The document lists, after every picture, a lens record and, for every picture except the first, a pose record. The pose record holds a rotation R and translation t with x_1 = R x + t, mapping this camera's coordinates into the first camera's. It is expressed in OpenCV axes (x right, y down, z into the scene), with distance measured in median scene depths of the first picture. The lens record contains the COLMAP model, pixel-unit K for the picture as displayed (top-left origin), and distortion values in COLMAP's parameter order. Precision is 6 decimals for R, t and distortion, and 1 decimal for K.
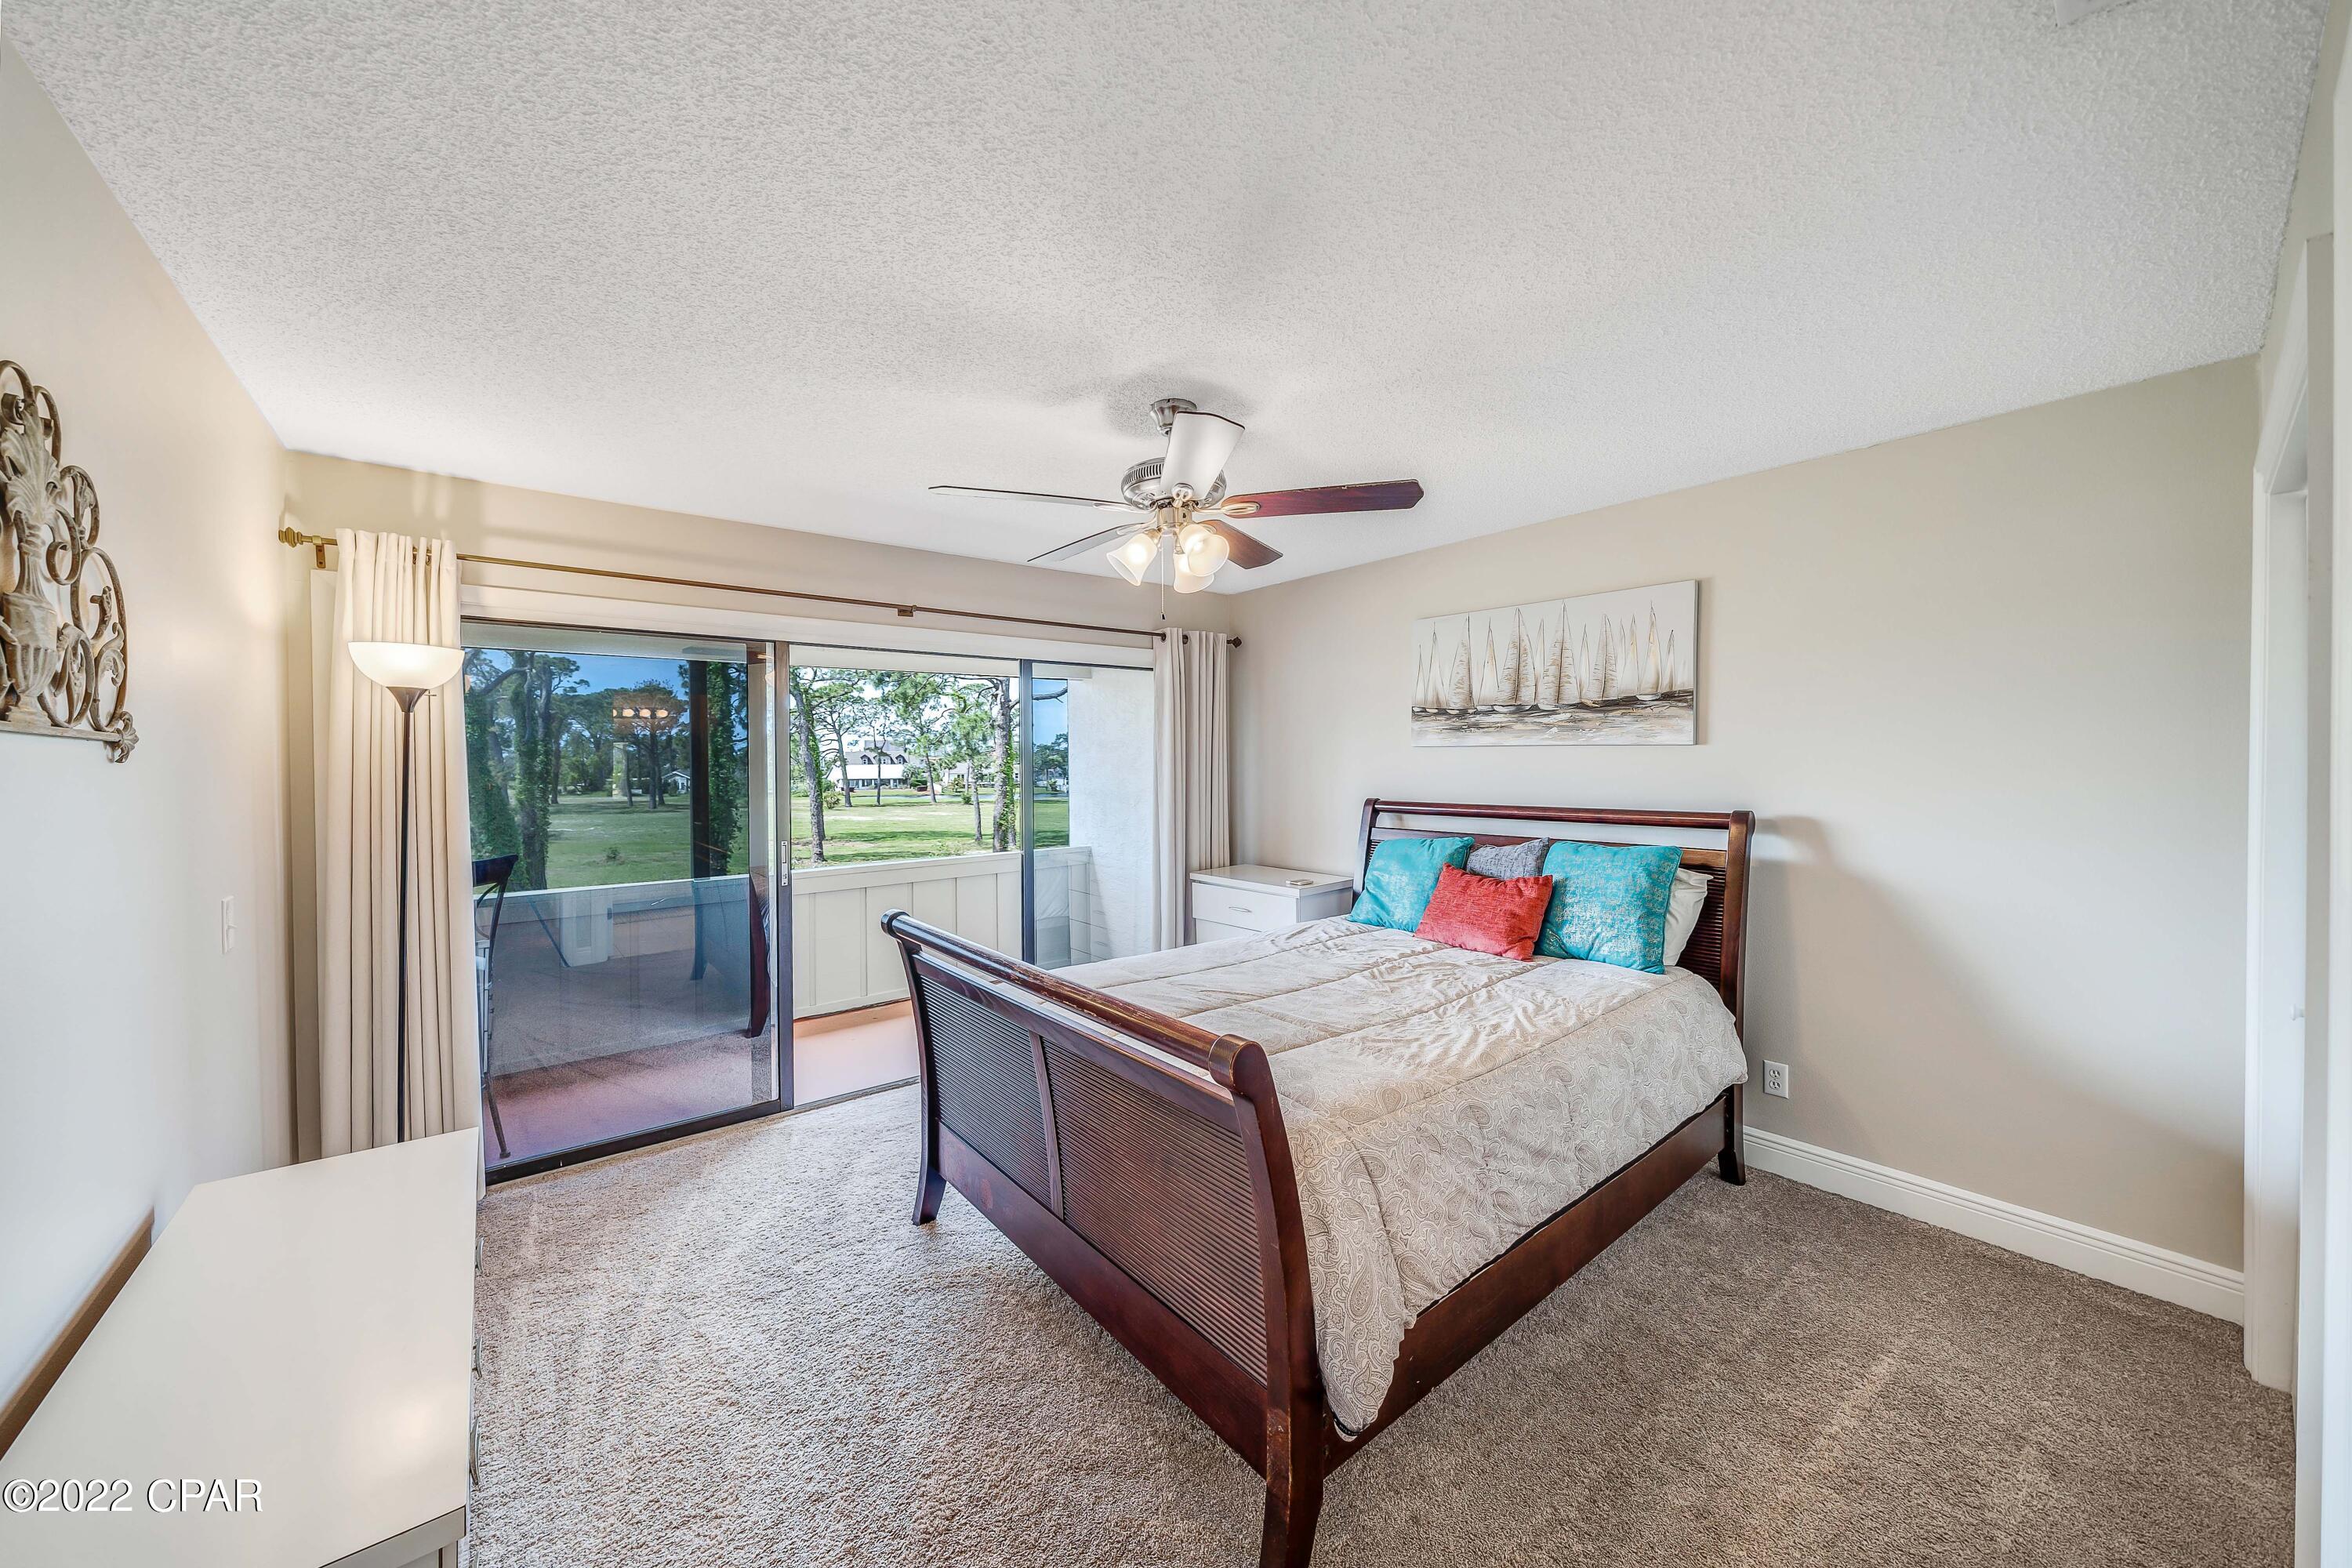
lens RADIAL K [[835.2, 0, 1159.3], [0, 835.2, 768.2], [0, 0, 1]] dist [-0.001113, -0.000342]
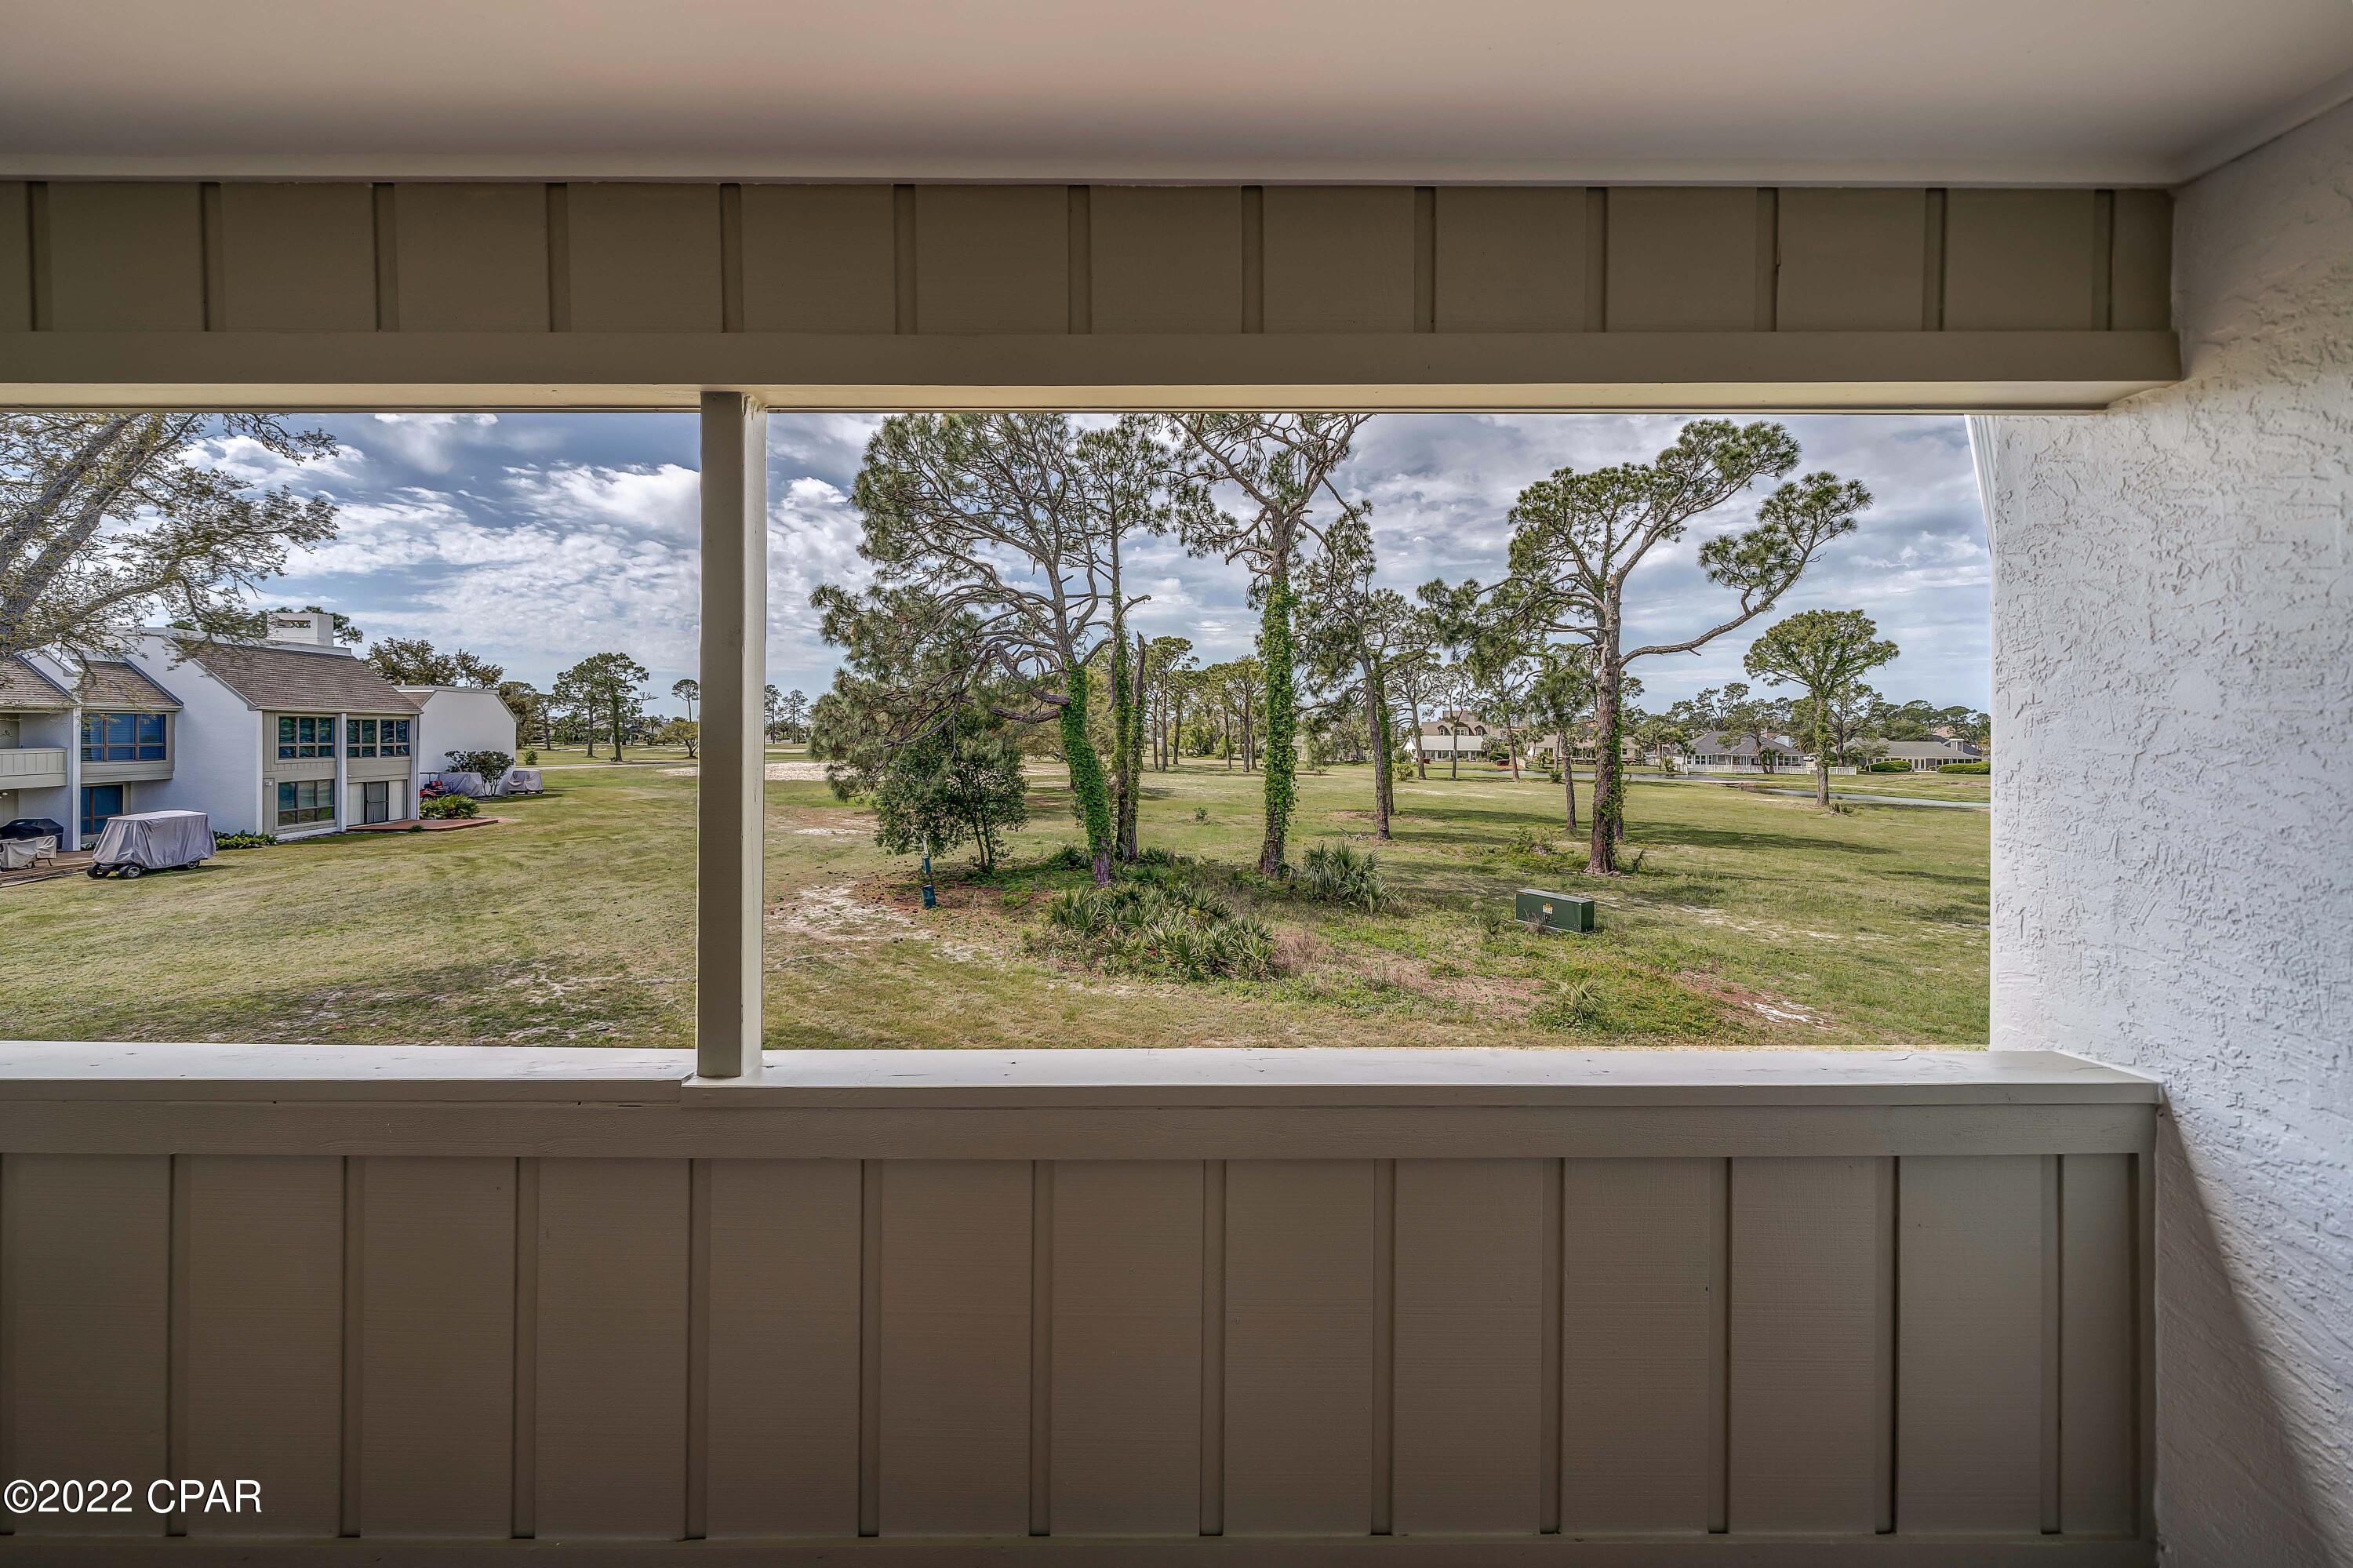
lens RADIAL K [[854.9, 0, 1145.2], [0, 854.9, 727.9], [0, 0, 1]] dist [-0.001190, -0.000039]
pose [[0.781114, 0.010472, -0.624301, -0.018075], [-0.018785, 0.999801, -0.006733, 0.000007], [0.624106, 0.016987, 0.781155, 0.072874]]
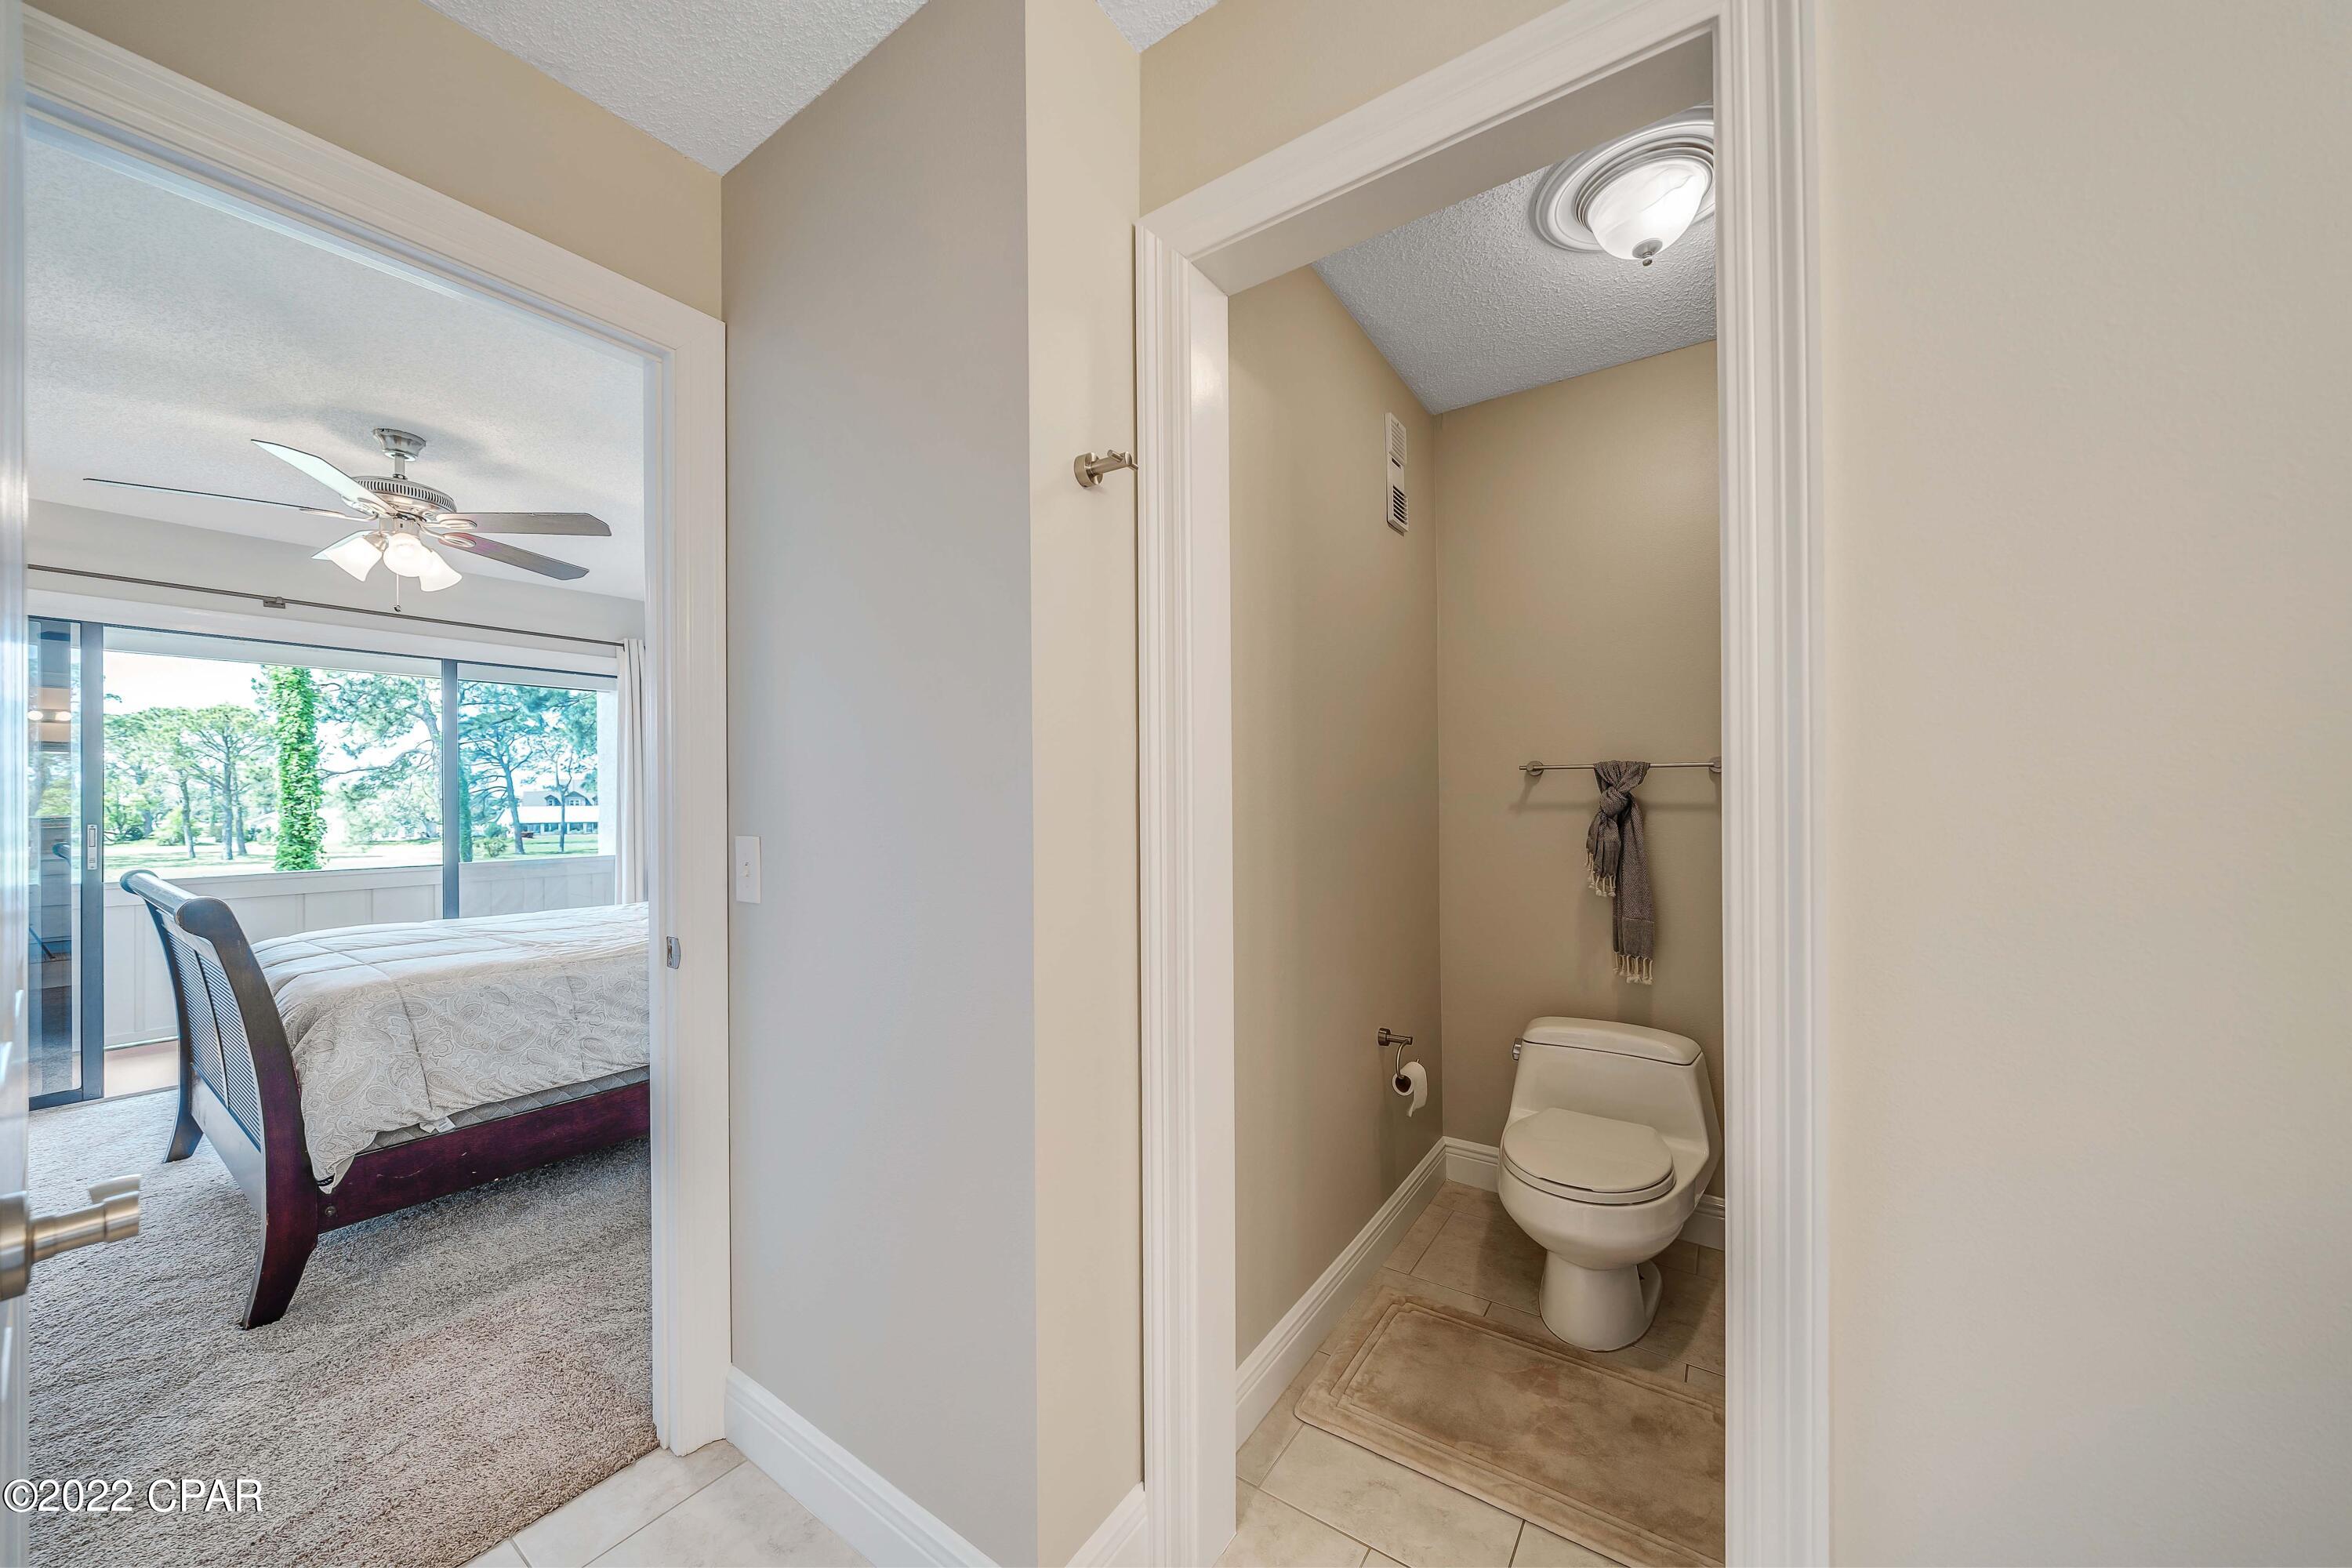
lens RADIAL K [[840.3, 0, 1160.7], [0, 840.3, 802.2], [0, 0, 1]] dist [-0.001252, -0.000191]
pose [[0.959544, 0.002036, 0.281551, 0.032092], [0.001007, 0.999943, -0.010661, 0.004829], [-0.281557, 0.010513, 0.959487, -0.020385]]
